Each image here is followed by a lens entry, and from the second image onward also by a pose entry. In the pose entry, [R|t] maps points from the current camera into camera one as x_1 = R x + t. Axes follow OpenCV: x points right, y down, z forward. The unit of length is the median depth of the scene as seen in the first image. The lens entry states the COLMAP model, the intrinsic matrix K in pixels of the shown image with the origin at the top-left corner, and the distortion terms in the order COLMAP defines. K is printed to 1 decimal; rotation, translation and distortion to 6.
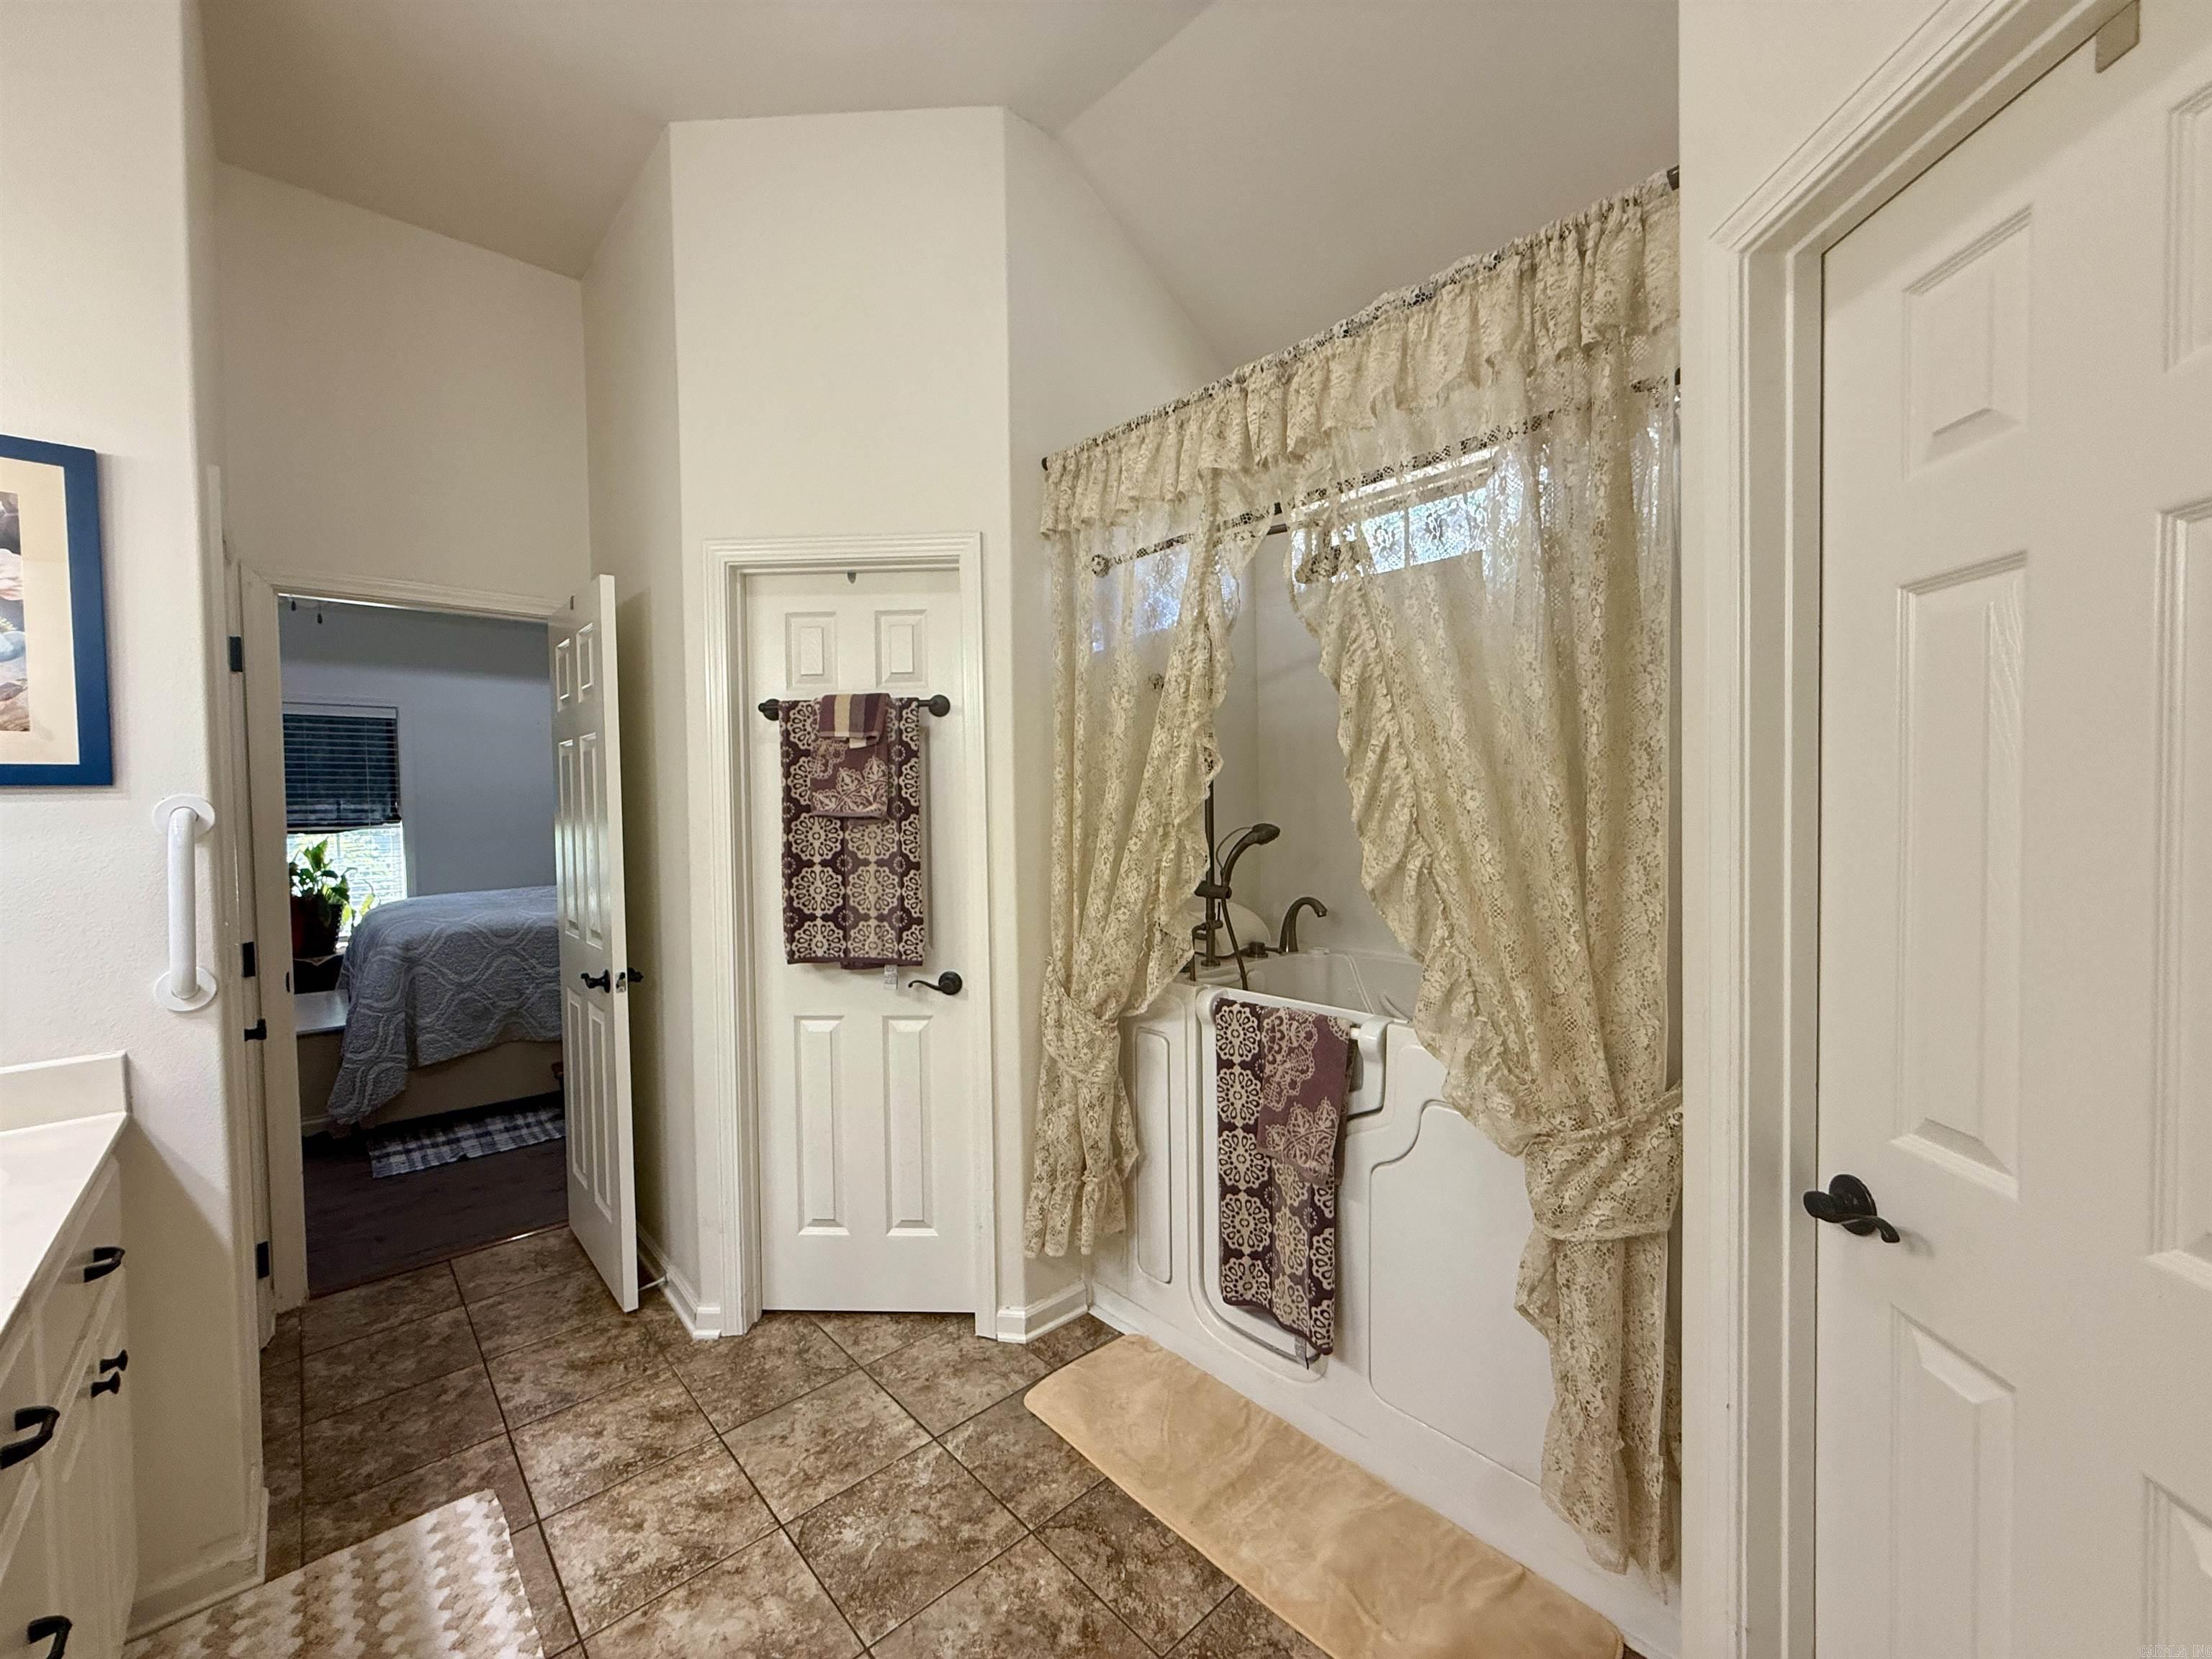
lens RADIAL K [[887.5, 0, 1098.8], [0, 887.5, 827.7], [0, 0, 1]] dist [-0.000664, 0.000356]
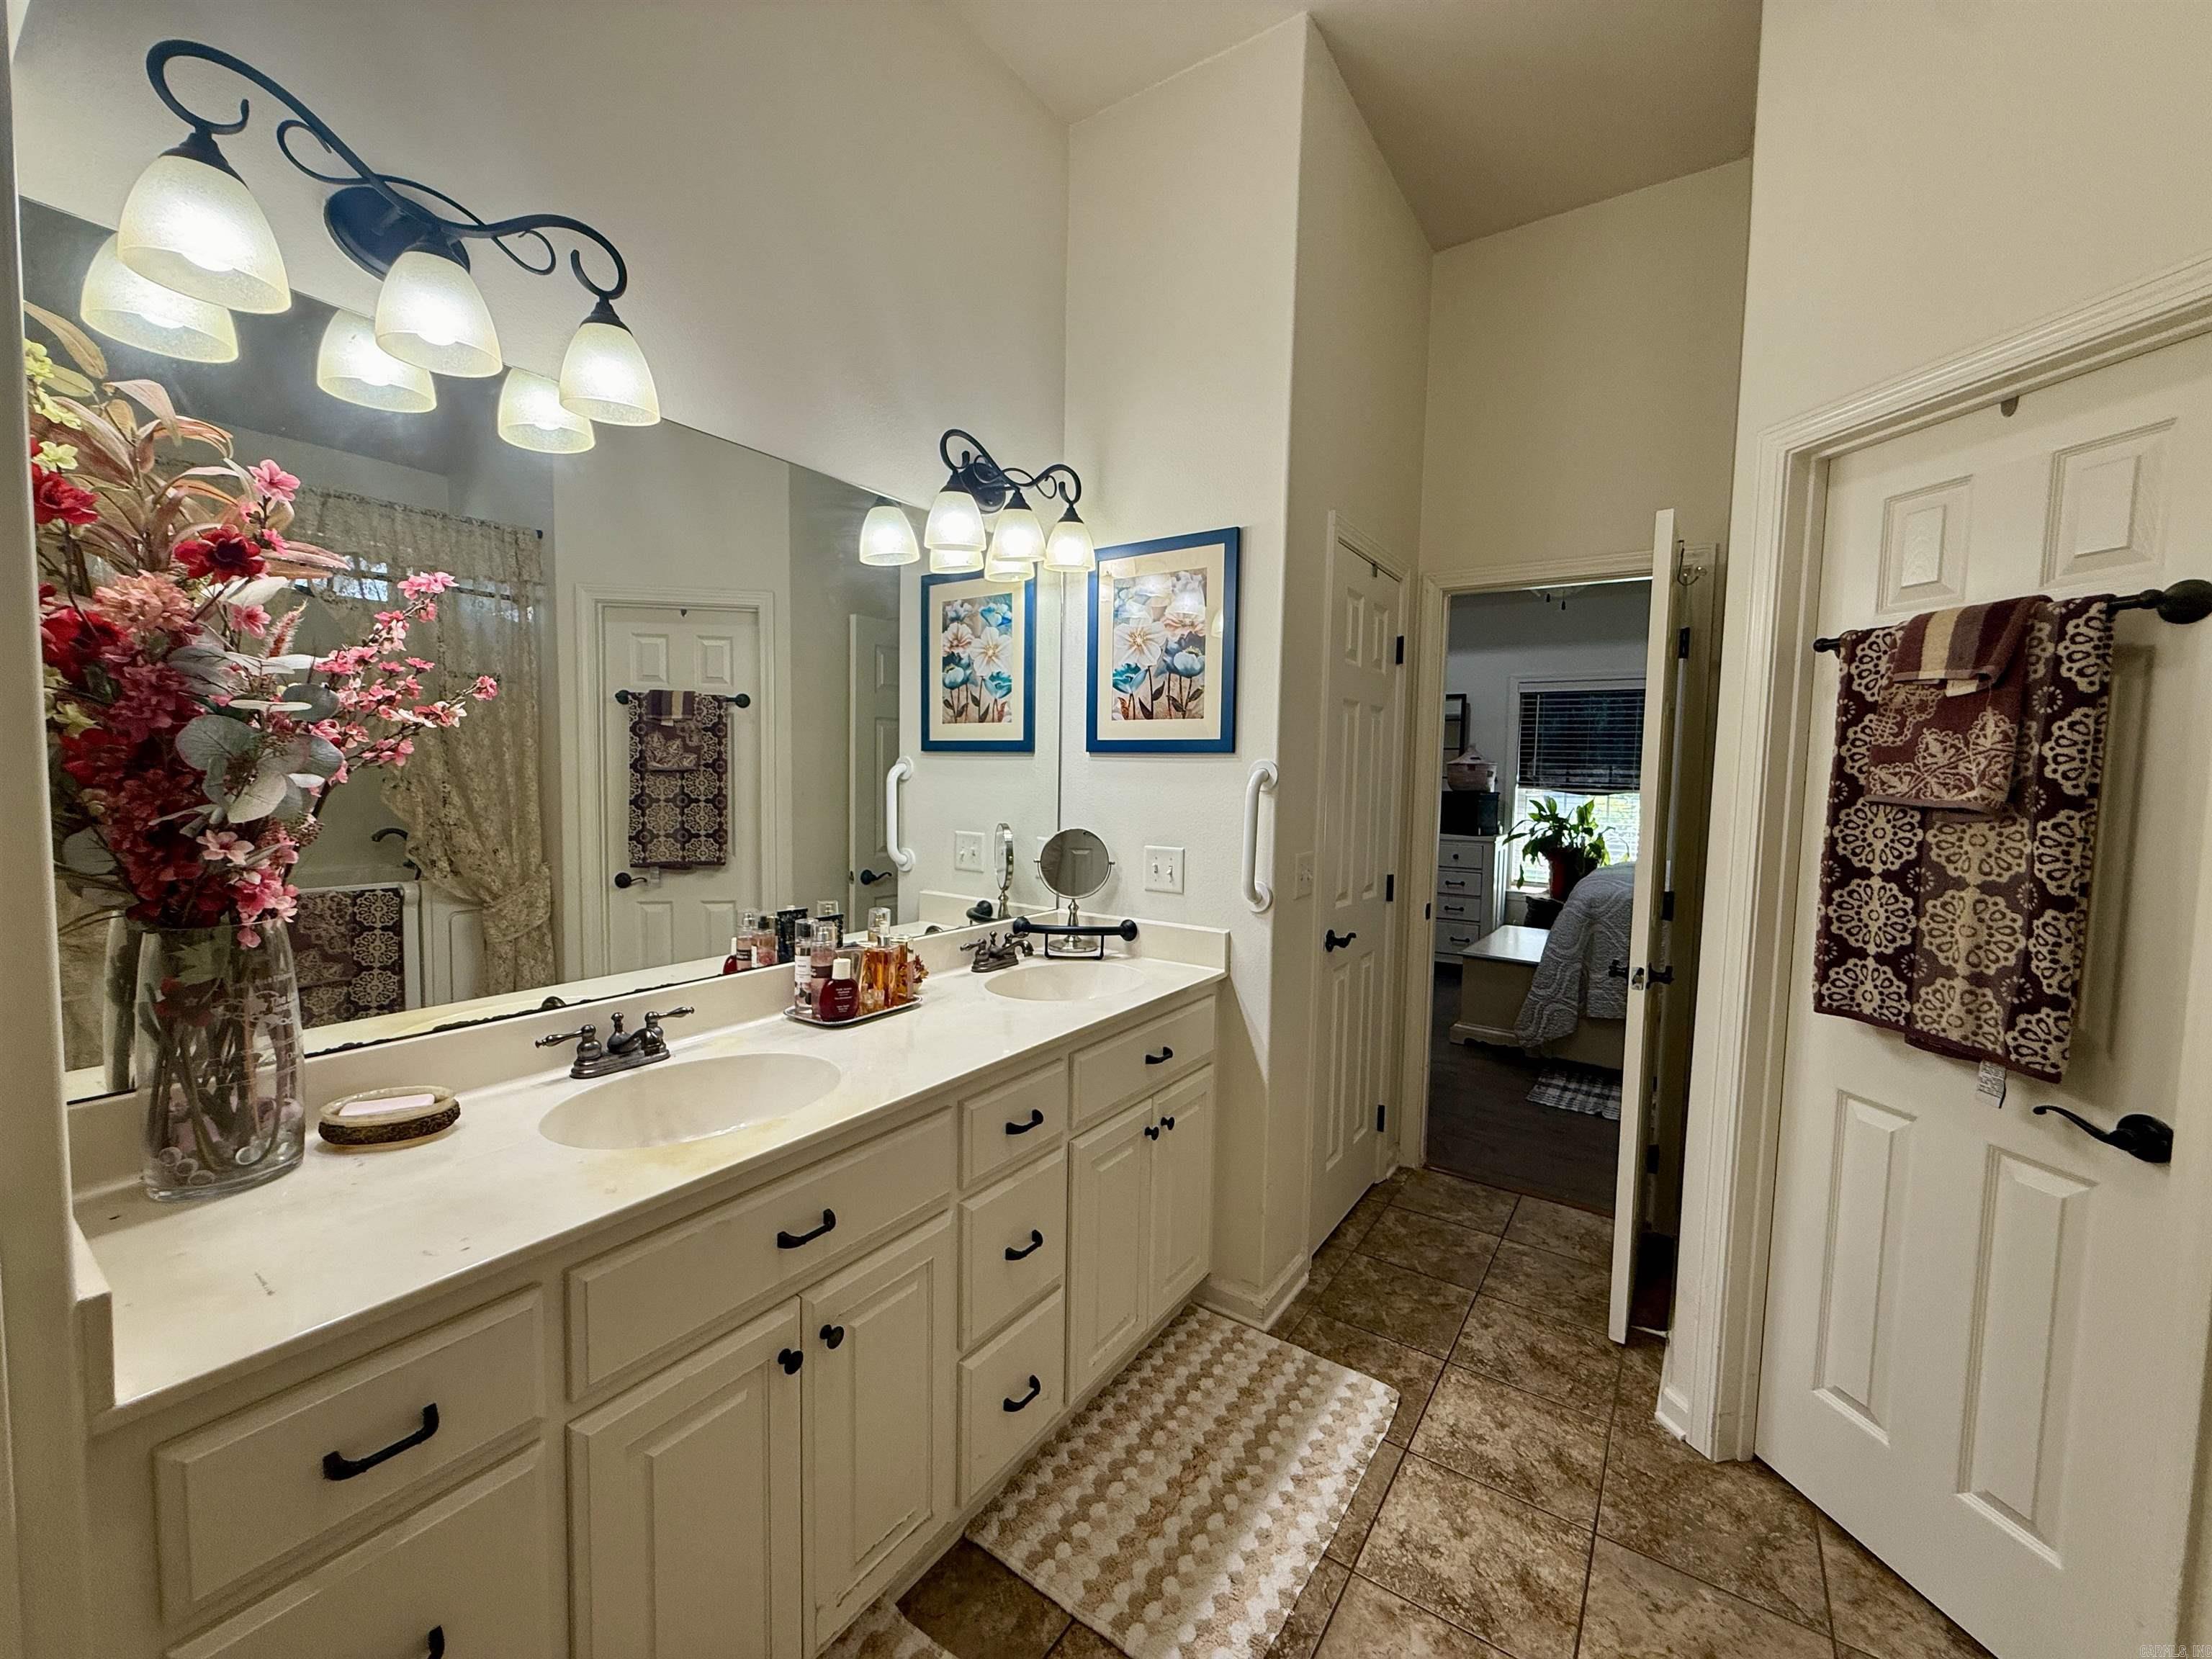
lens RADIAL K [[887.5, 0, 1098.8], [0, 887.5, 827.7], [0, 0, 1]] dist [-0.000664, 0.000356]
pose [[0.227937, 0.086551, -0.969821, 0.189098], [-0.050165, 0.995762, 0.077076, -0.016404], [0.972383, 0.031082, 0.231313, 0.284158]]
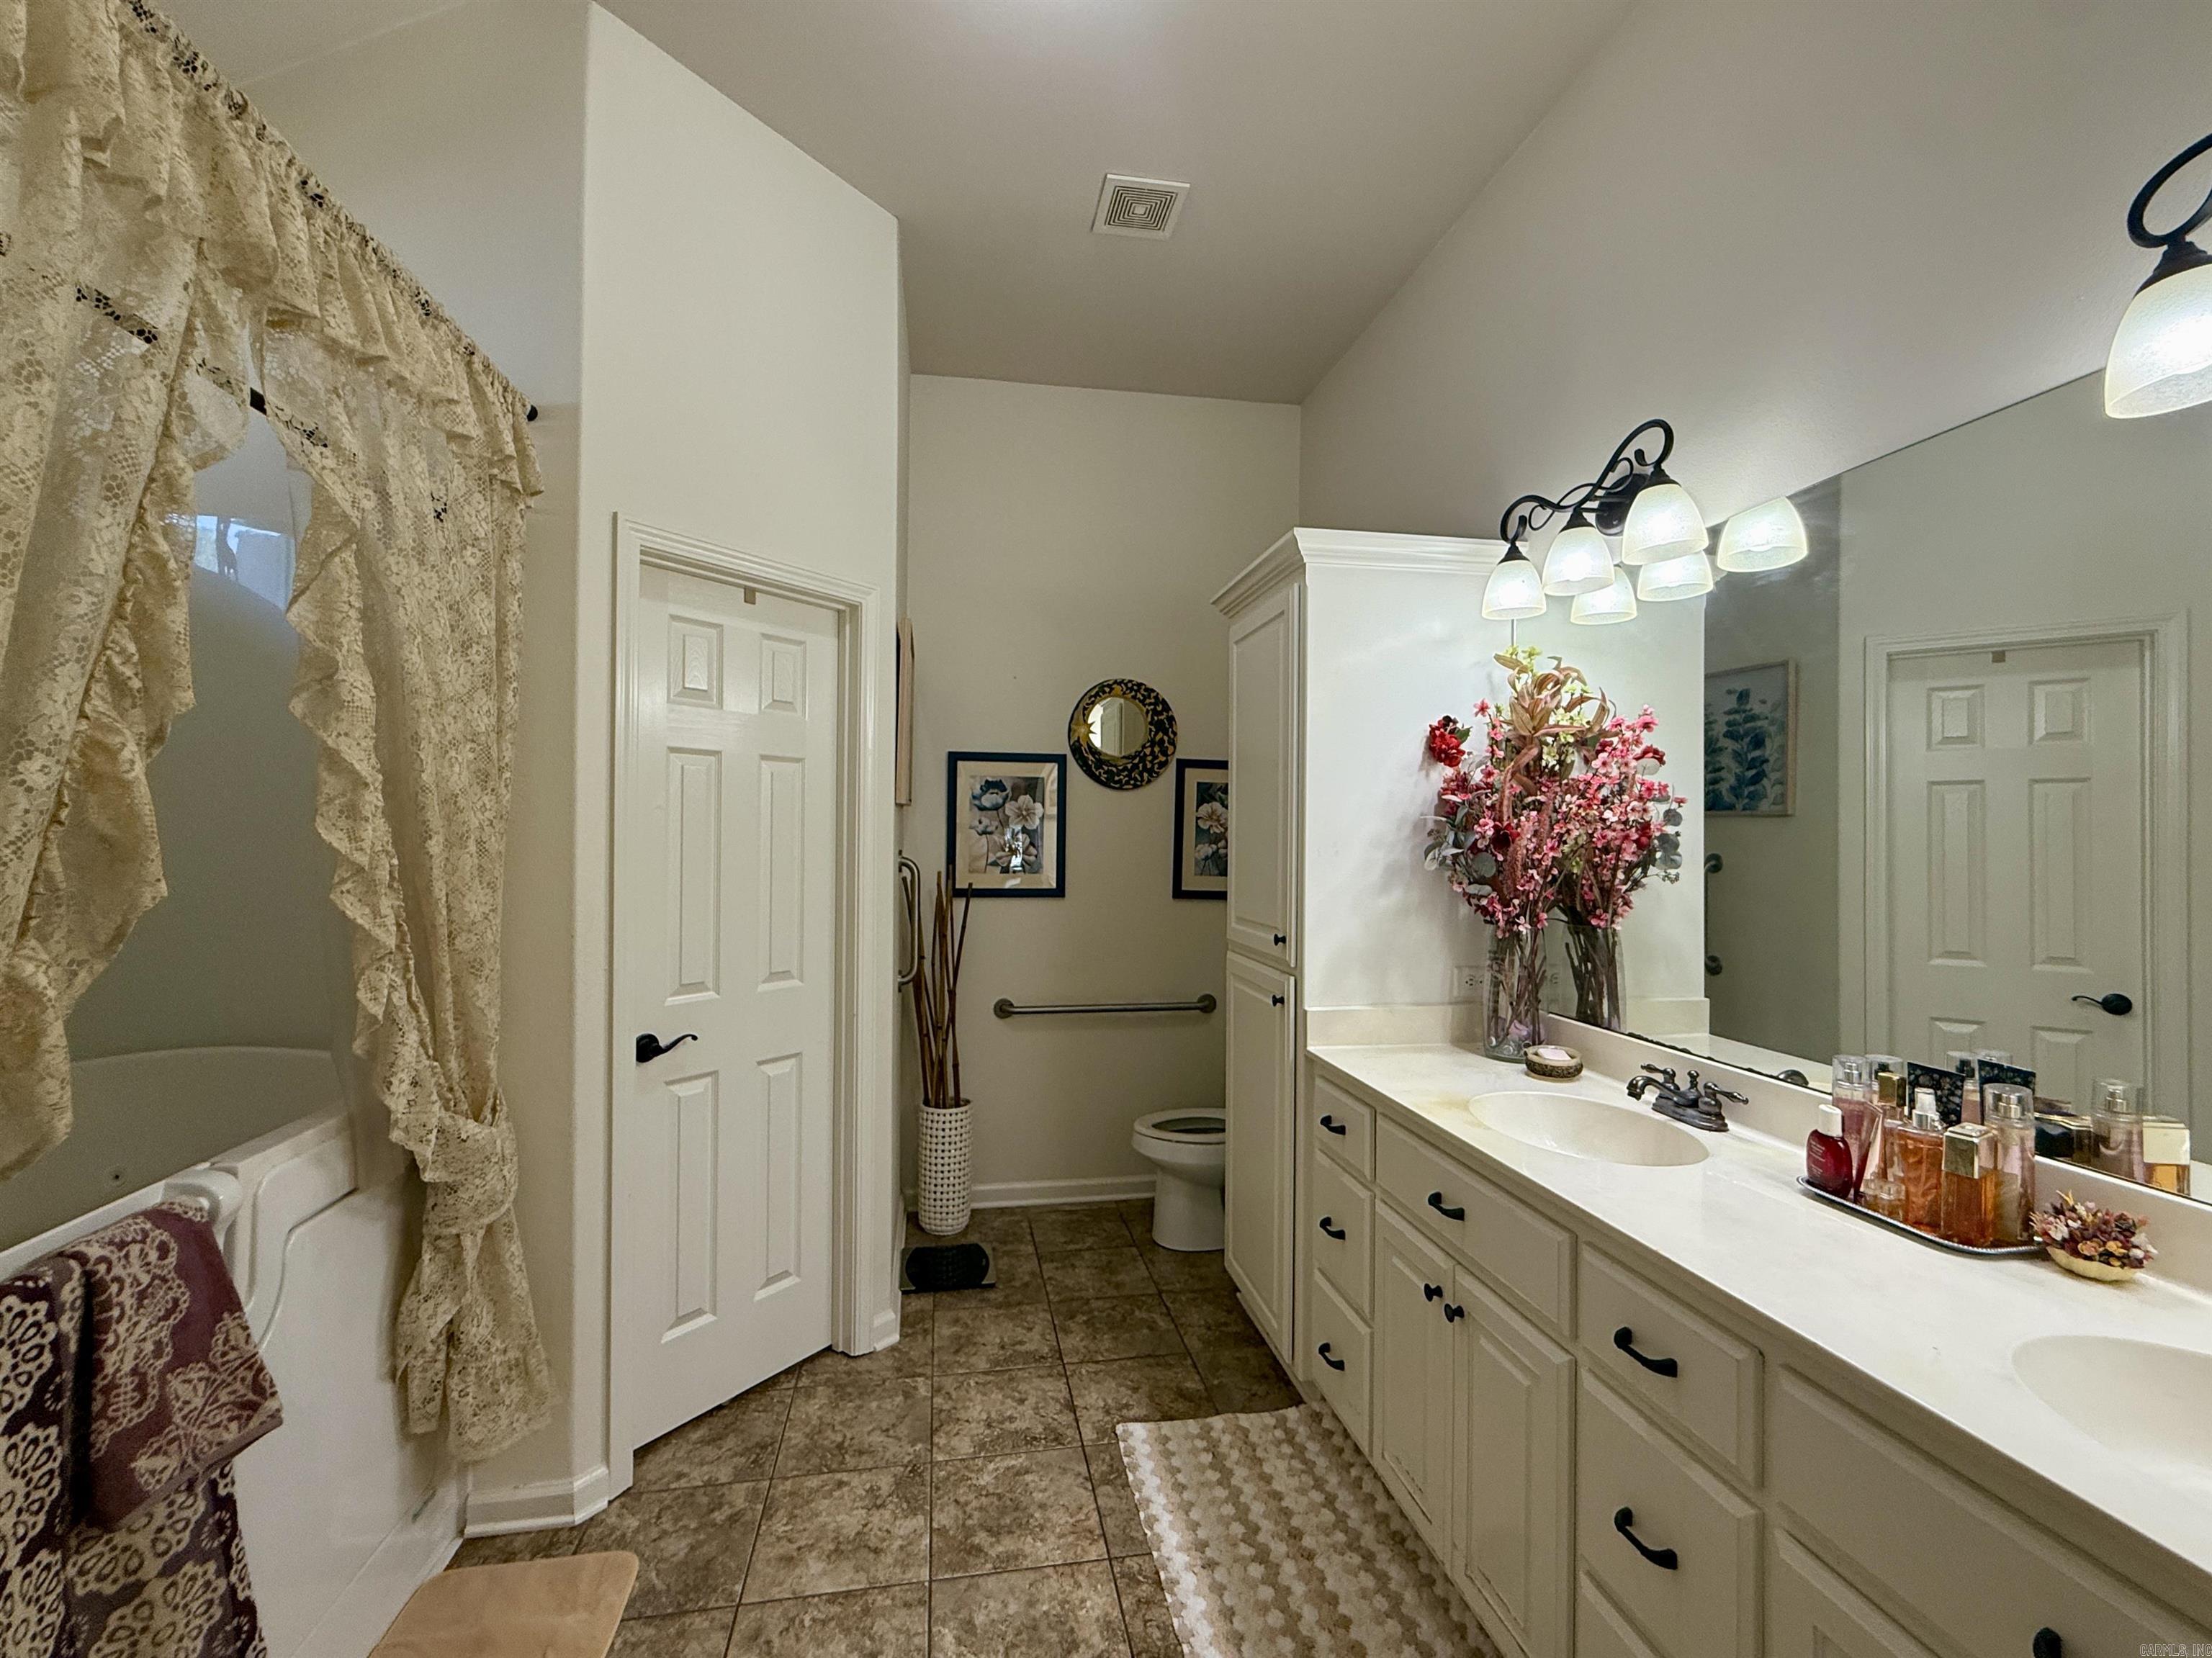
lens RADIAL K [[891.6, 0, 1106.0], [0, 891.6, 829.0], [0, 0, 1]] dist [-0.001210, 0.000049]
pose [[-0.847660, 0.014513, 0.530342, -0.508379], [0.021889, 0.999731, 0.007627, -0.027942], [-0.530089, 0.018073, -0.847749, 0.980335]]
